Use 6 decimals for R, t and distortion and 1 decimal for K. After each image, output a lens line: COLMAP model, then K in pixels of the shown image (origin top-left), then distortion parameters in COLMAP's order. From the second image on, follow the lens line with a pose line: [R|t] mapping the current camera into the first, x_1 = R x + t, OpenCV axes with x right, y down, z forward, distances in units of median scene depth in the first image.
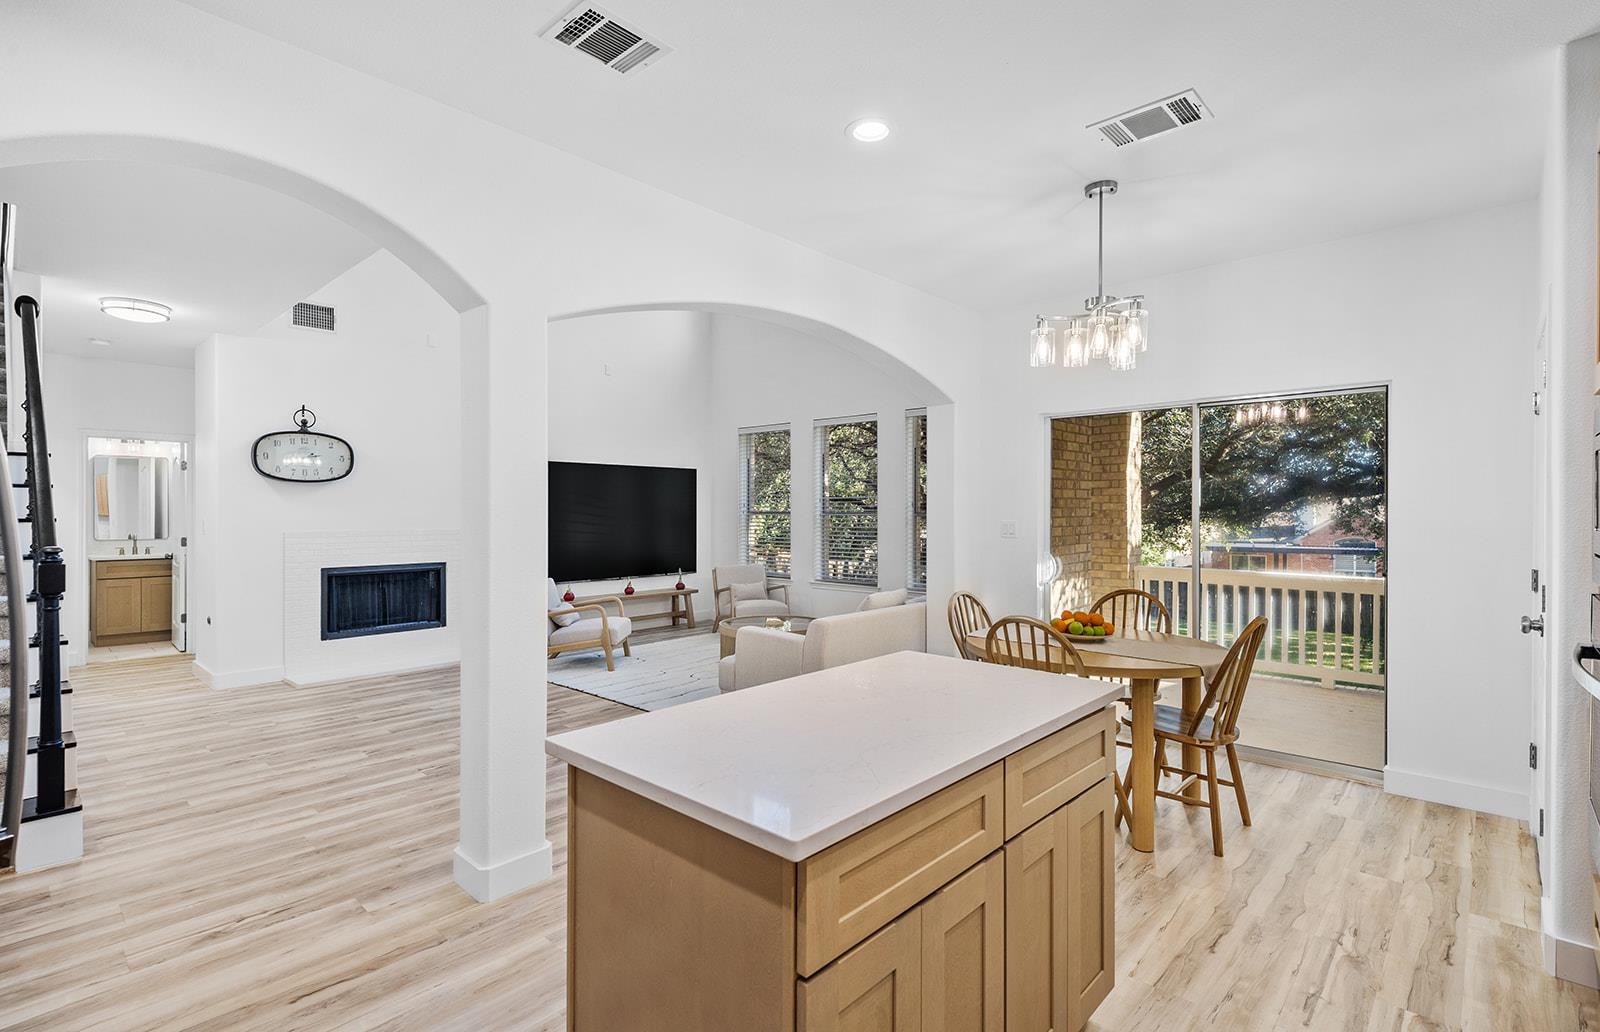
lens RADIAL K [[752.1, 0, 800.0], [0, 752.1, 516.0], [0, 0, 1]] dist [0.000008, -0.000003]
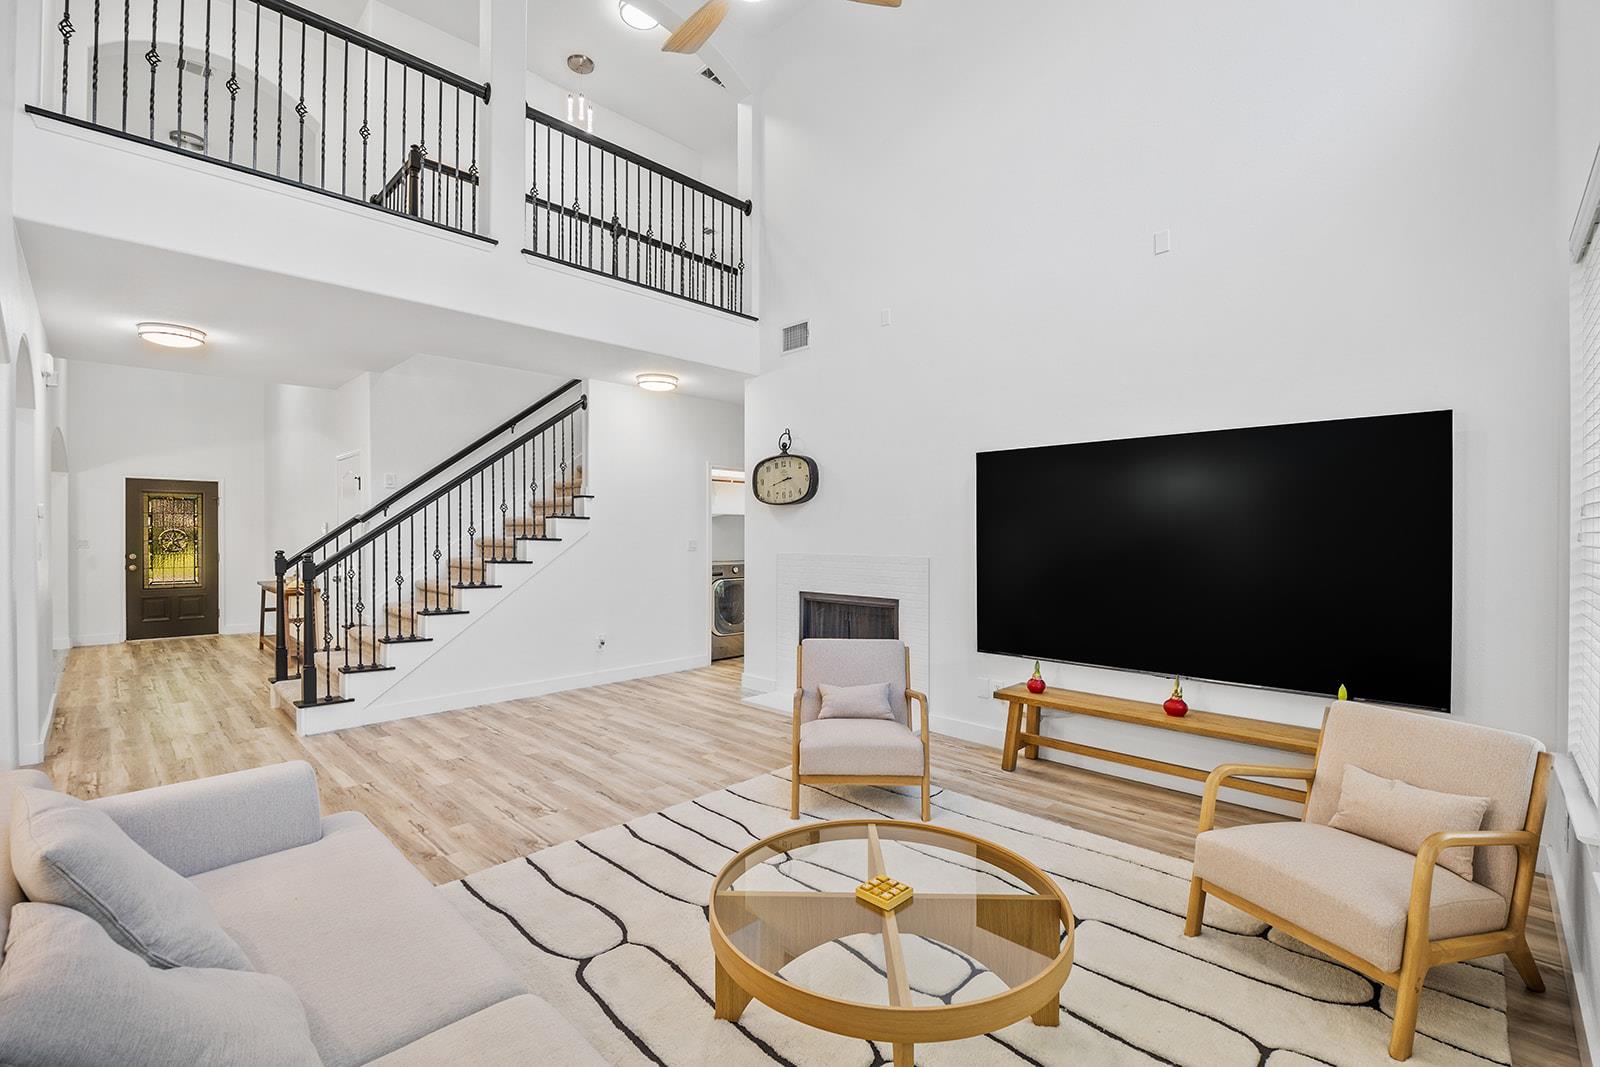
lens RADIAL K [[696.5, 0, 800.0], [0, 696.5, 533.5], [0, 0, 1]] dist [-0.016584, -0.000188]
pose [[-0.035514, -0.003515, -0.999363, 0.420342], [-0.006489, 0.999974, -0.003287, -0.005334], [0.999348, 0.006368, -0.035536, 1.615939]]
